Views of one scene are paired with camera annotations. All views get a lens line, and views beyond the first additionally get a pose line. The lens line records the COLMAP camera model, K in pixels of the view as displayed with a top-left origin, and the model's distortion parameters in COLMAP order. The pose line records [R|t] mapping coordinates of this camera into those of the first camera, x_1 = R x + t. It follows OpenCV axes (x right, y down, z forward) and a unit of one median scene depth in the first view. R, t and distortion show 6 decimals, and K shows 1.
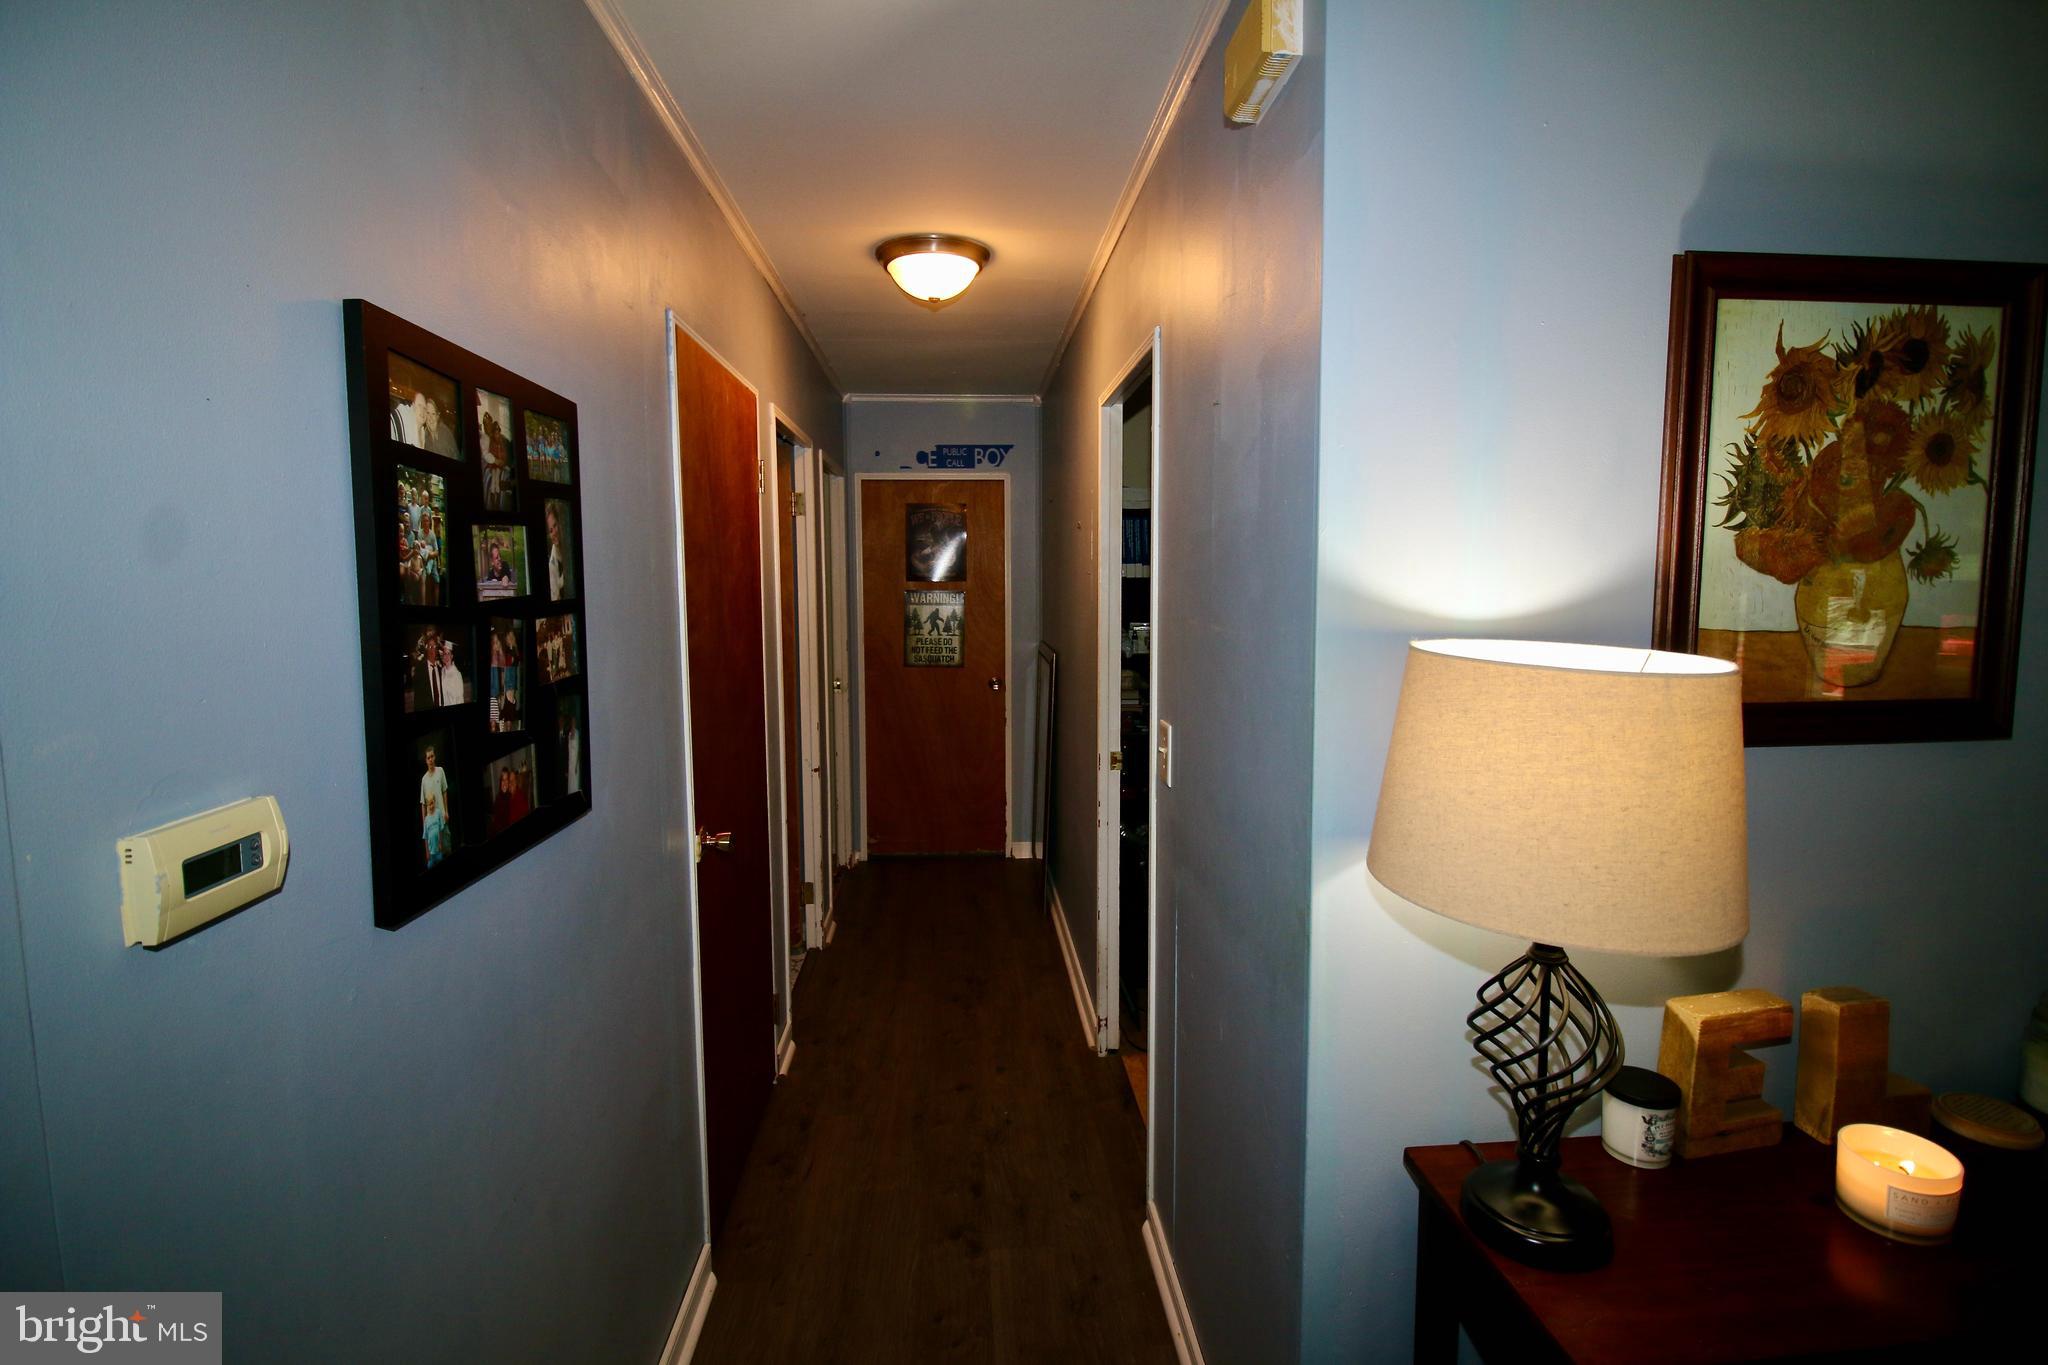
lens RADIAL K [[935.8, 0, 1017.6], [0, 935.8, 658.4], [0, 0, 1]] dist [0.014720, -0.021686]
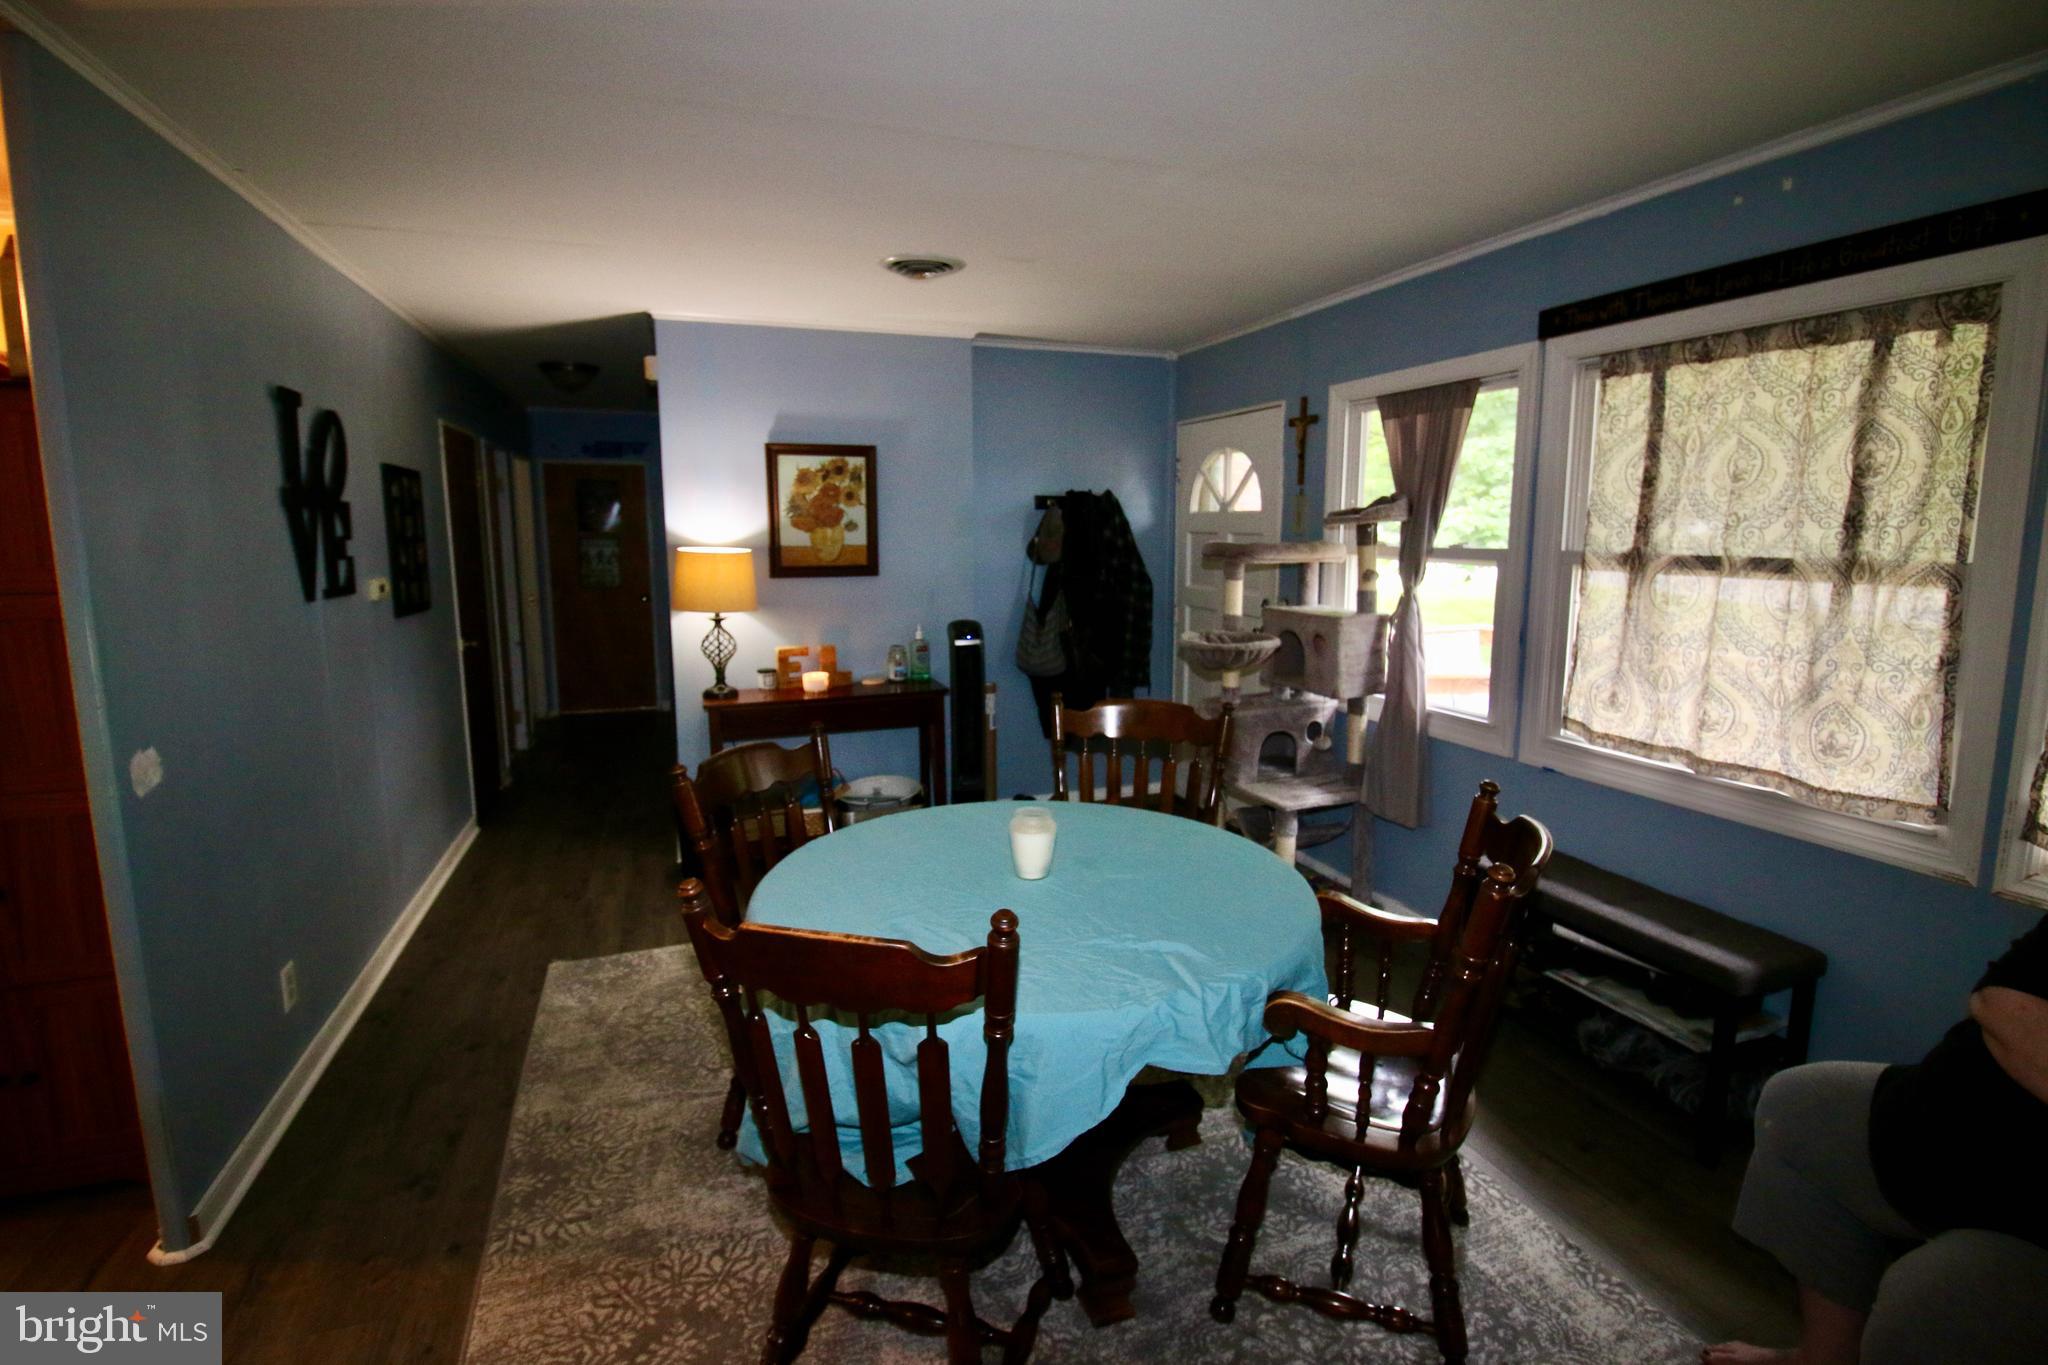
lens RADIAL K [[935.8, 0, 1017.6], [0, 935.8, 658.4], [0, 0, 1]] dist [0.014720, -0.021686]
pose [[0.961753, -0.036117, 0.271526, 0.595943], [0.021533, 0.998170, 0.056500, 0.217509], [-0.273070, -0.048493, 0.960771, -2.730949]]
